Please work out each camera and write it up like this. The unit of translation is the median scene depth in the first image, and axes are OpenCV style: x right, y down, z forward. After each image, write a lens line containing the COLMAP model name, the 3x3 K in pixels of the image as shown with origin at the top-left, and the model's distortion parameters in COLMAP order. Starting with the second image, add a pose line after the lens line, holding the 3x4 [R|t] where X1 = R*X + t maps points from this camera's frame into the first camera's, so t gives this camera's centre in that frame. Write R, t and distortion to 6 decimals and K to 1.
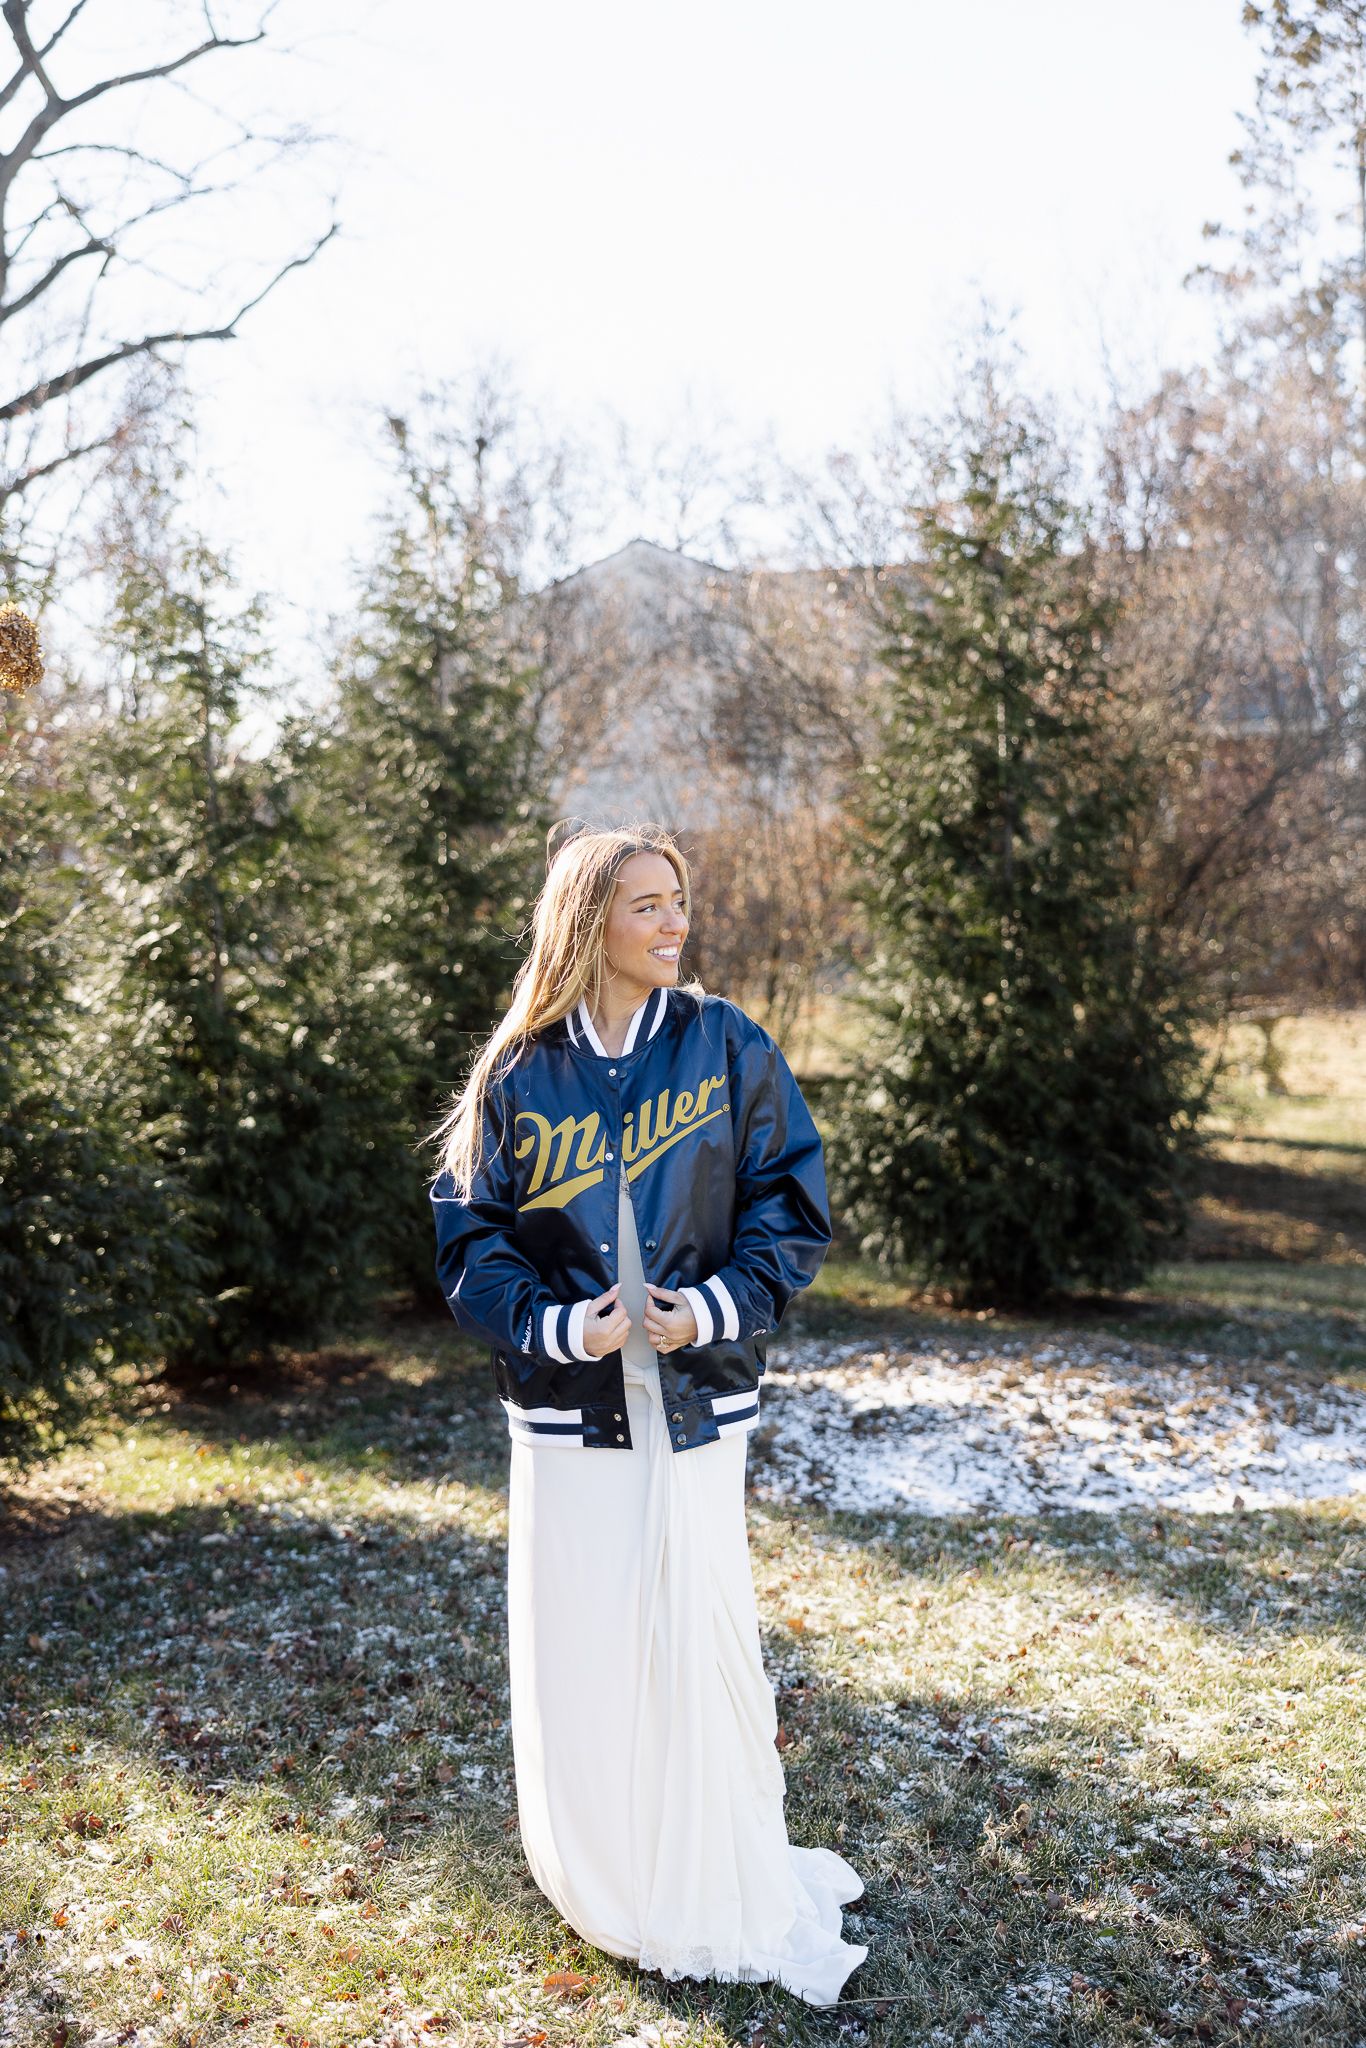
lens RADIAL K [[2398.9, 0, 640.3], [0, 2398.9, 1021.8], [0, 0, 1]] dist [0.006680, 0.000000]
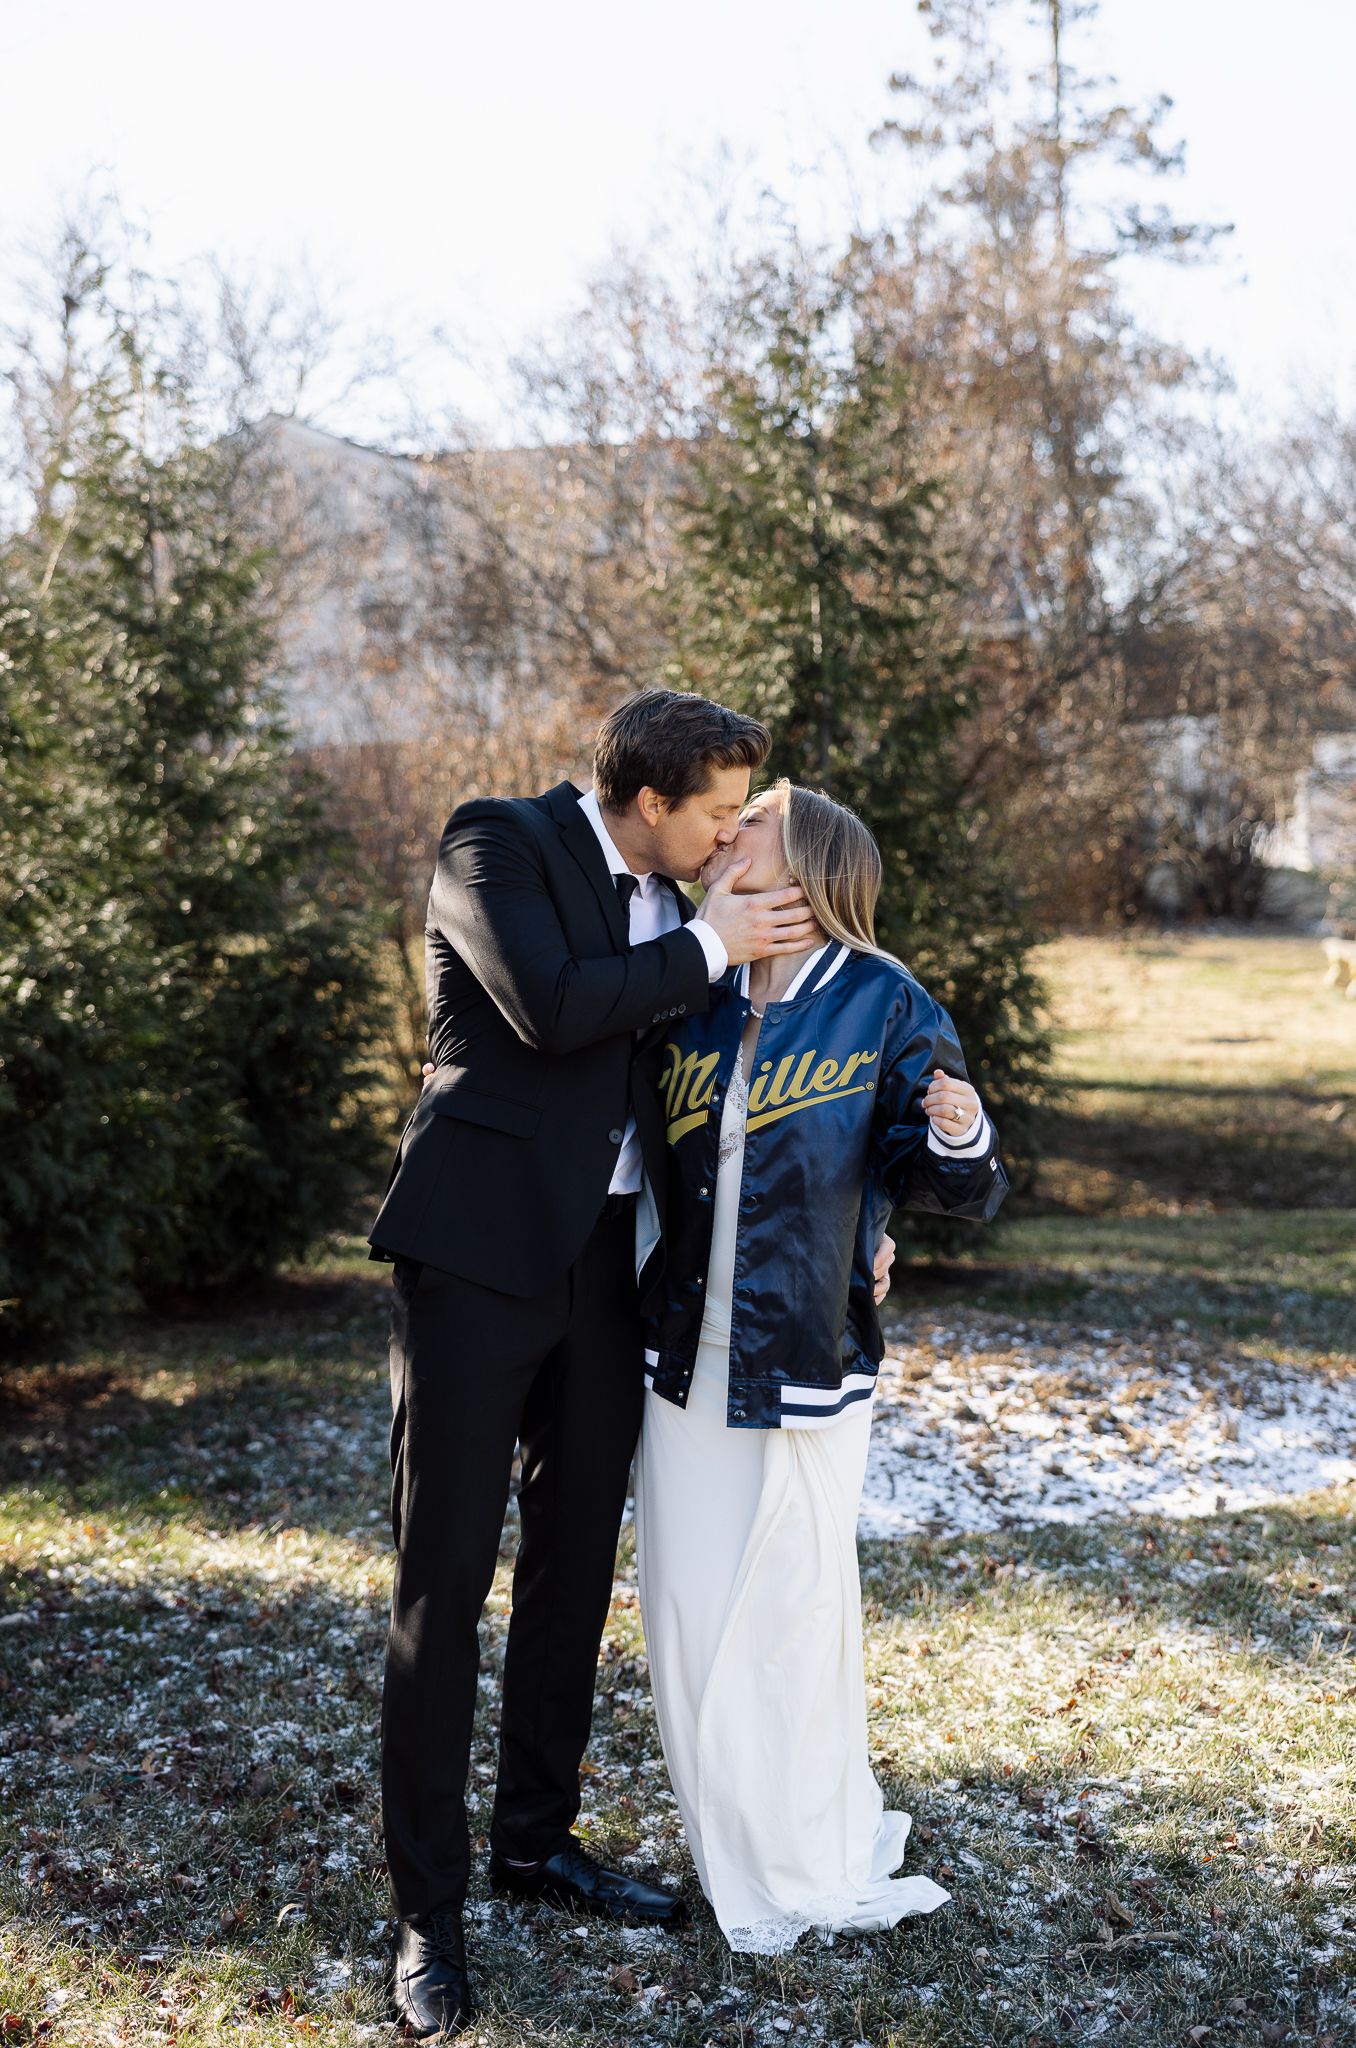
lens RADIAL K [[2677.8, 0, 714.5], [0, 2677.8, 913.9], [0, 0, 1]] dist [0.000628, 0.000000]
pose [[0.984093, -0.016358, 0.176897, -0.086917], [0.019111, 0.999721, -0.013872, -0.003343], [-0.176621, 0.017032, 0.984132, 0.061570]]
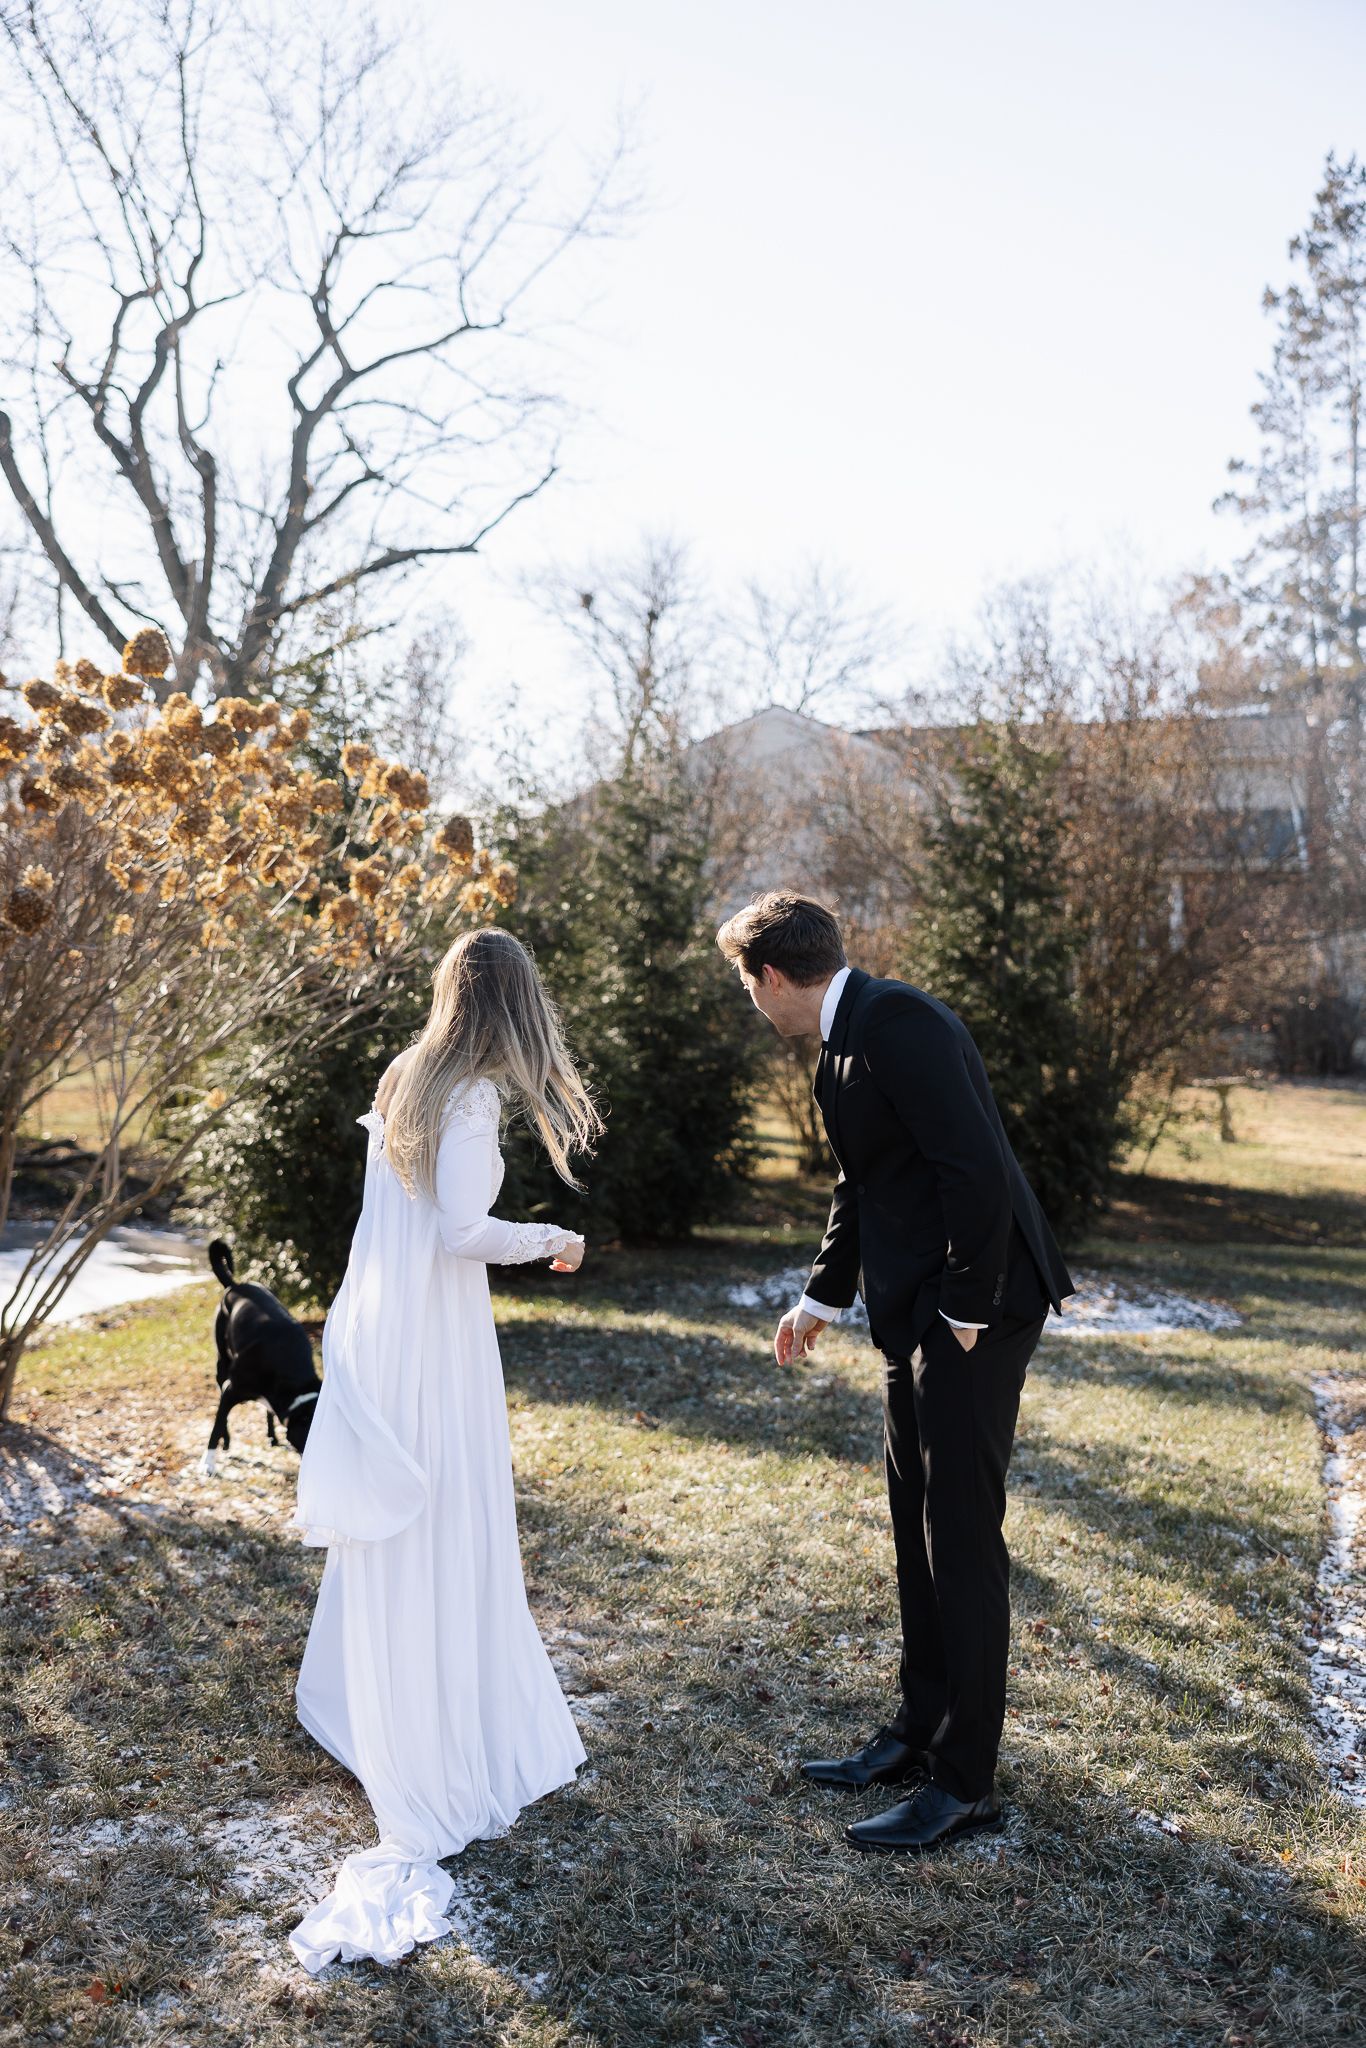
lens RADIAL K [[2046.3, 0, 629.1], [0, 2046.3, 1025.1], [0, 0, 1]] dist [0.032884, 0.000000]
pose [[0.997371, 0.031352, -0.065329, -0.006693], [-0.032958, 0.999177, -0.023647, 0.009907], [0.064533, 0.025738, 0.997584, -0.534120]]
